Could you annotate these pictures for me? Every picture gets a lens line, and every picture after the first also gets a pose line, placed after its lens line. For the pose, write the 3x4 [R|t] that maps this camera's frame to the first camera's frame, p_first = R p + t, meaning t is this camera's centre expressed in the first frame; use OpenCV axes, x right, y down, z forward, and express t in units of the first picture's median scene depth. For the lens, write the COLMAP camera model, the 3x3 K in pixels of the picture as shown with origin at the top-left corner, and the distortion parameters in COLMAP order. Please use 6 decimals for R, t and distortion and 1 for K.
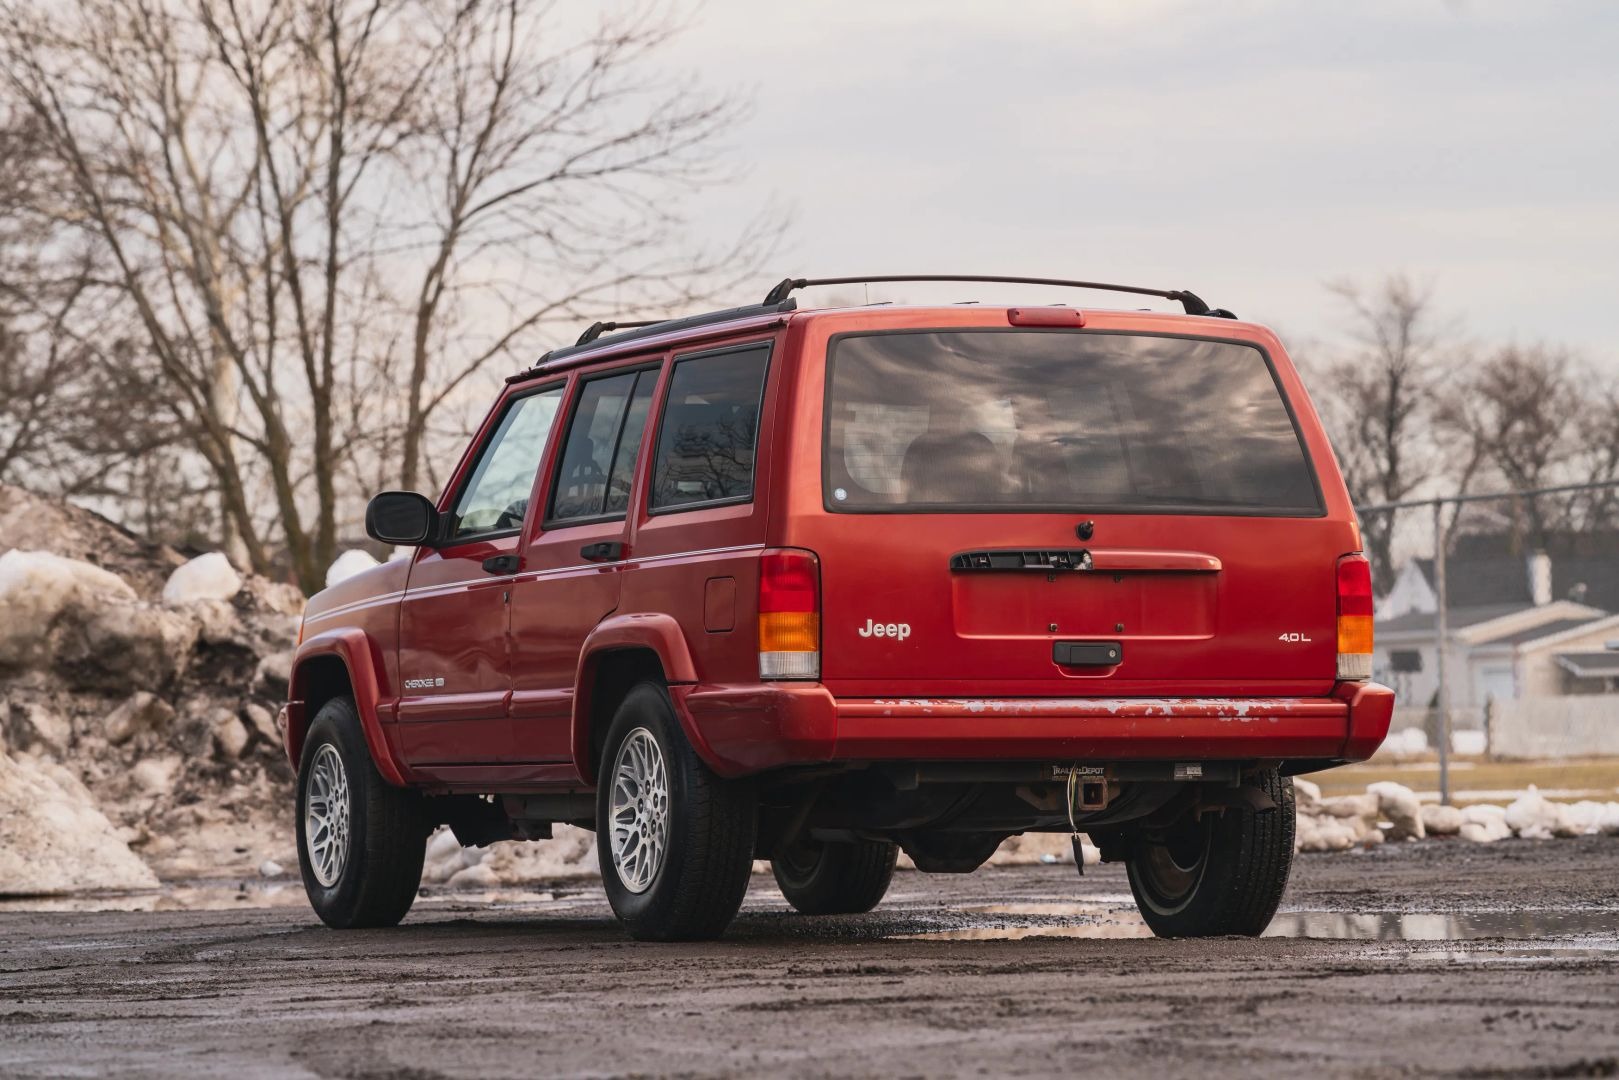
lens RADIAL K [[6082.1, 0, 809.5], [0, 6082.1, 540.0], [0, 0, 1]] dist [0.329246, -2.400234]
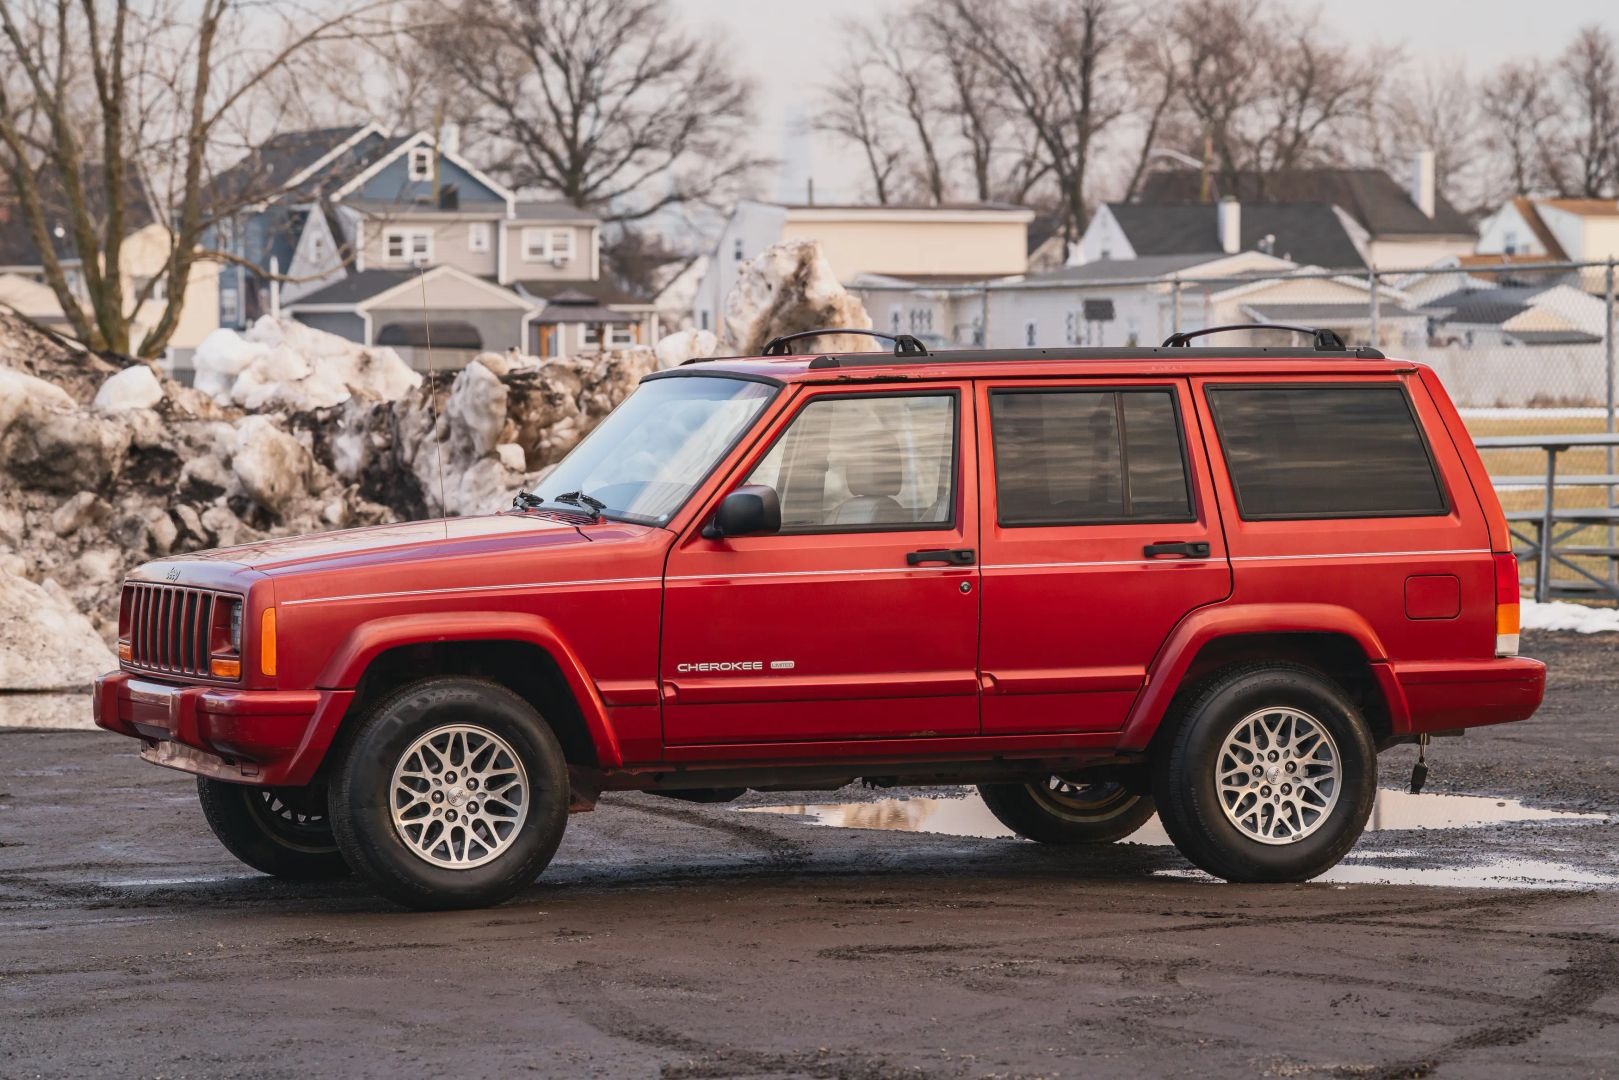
lens RADIAL K [[6205.5, 0, 809.5], [0, 6205.5, 540.0], [0, 0, 1]] dist [0.289371, -1.219714]
pose [[0.998387, 0.015972, 0.054487, -0.035903], [-0.019484, 0.997725, 0.064536, -0.044699], [-0.053332, -0.065494, 0.996427, -0.186721]]
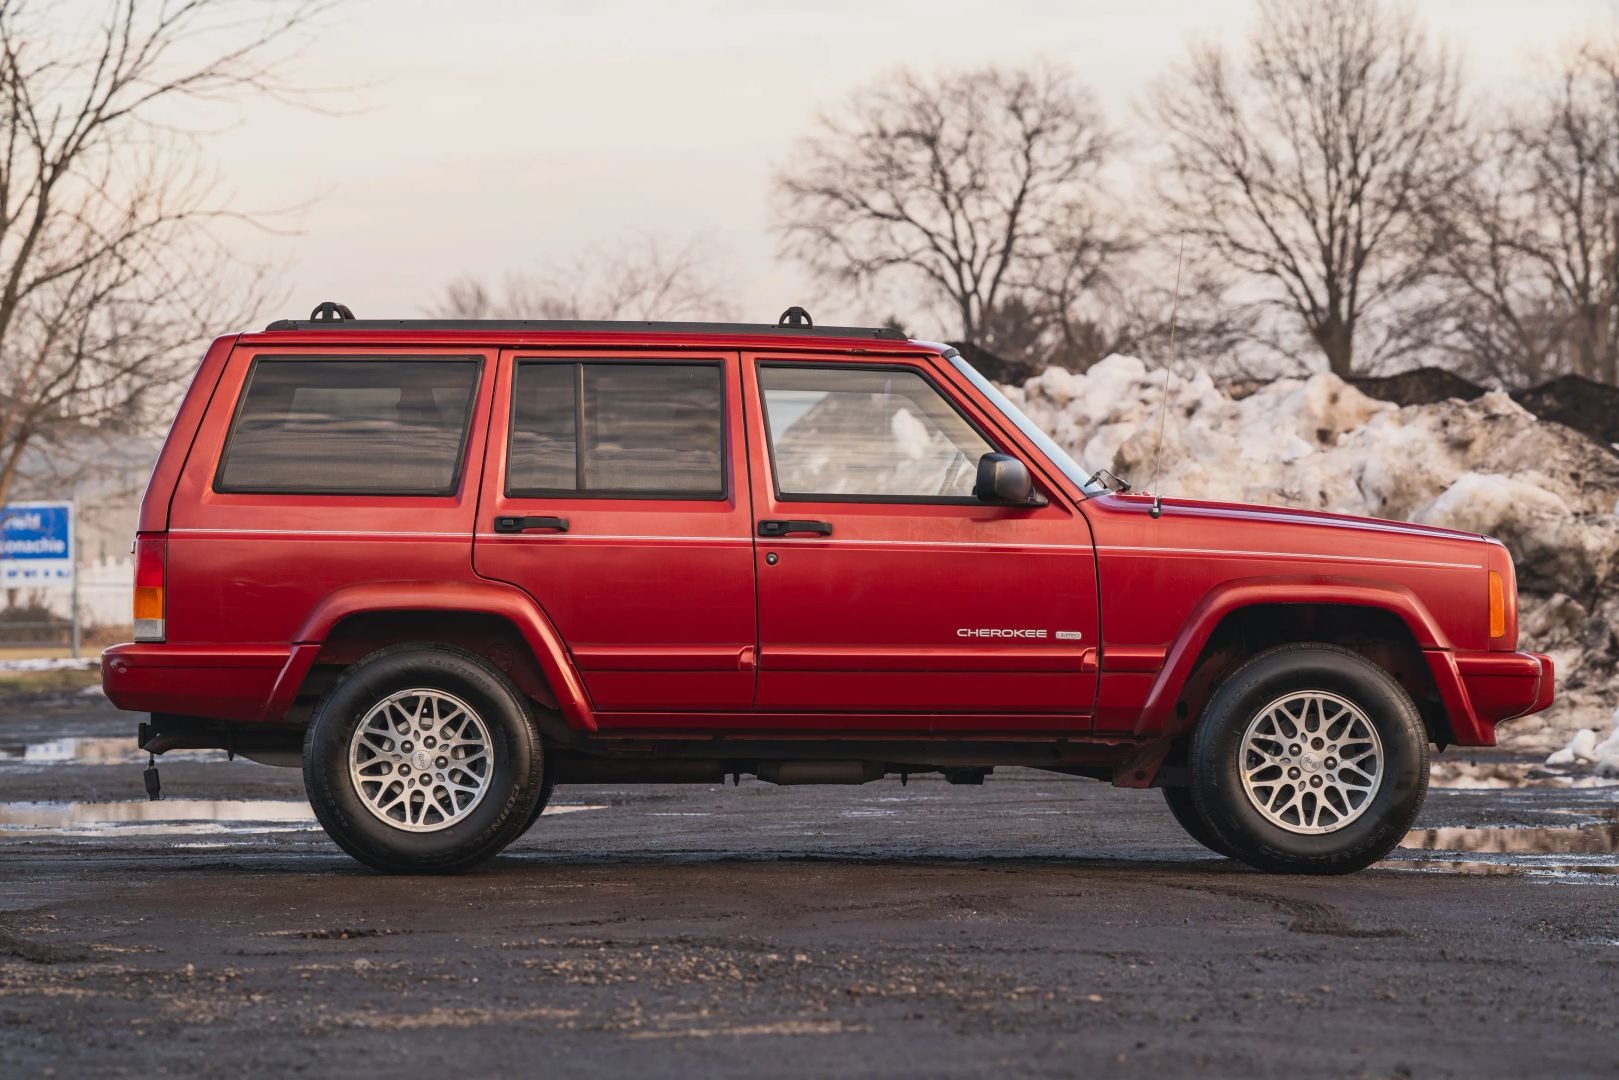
lens RADIAL K [[6134.7, 0, 809.5], [0, 6134.7, 540.0], [0, 0, 1]] dist [0.302333, -0.574986]
pose [[0.905228, 0.018423, -0.424526, 0.267856], [-0.005214, 0.999466, 0.032255, -0.023598], [0.424894, -0.026985, 0.904841, -0.152990]]
